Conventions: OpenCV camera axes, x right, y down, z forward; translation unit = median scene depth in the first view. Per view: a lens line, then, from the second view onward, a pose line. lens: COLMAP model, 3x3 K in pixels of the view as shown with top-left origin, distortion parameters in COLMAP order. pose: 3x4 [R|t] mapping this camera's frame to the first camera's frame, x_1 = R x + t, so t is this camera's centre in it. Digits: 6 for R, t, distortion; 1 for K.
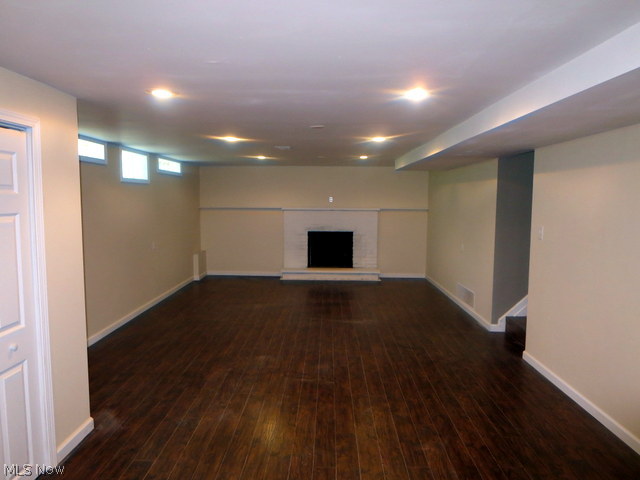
lens RADIAL K [[454.6, 0, 319.0], [0, 454.6, 237.7], [0, 0, 1]] dist [-0.000651, 0.000831]
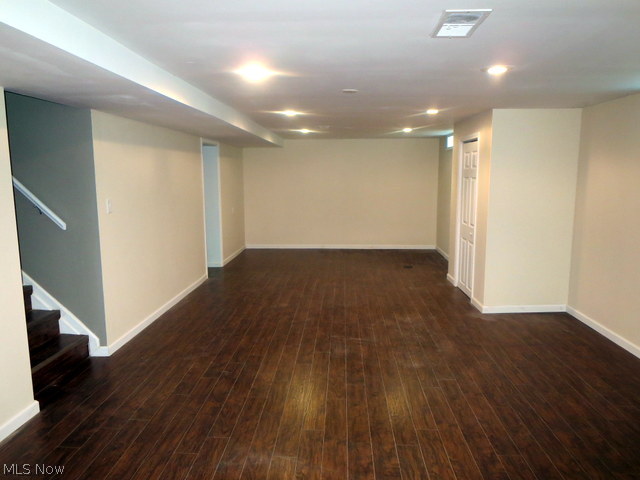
lens RADIAL K [[454.6, 0, 320.8], [0, 454.6, 244.2], [0, 0, 1]] dist [-0.000651, 0.000831]
pose [[-0.999670, -0.005955, 0.024975, 0.031048], [0.000188, 0.971007, 0.239051, -0.164727], [-0.025674, 0.238977, -0.970686, 2.002715]]
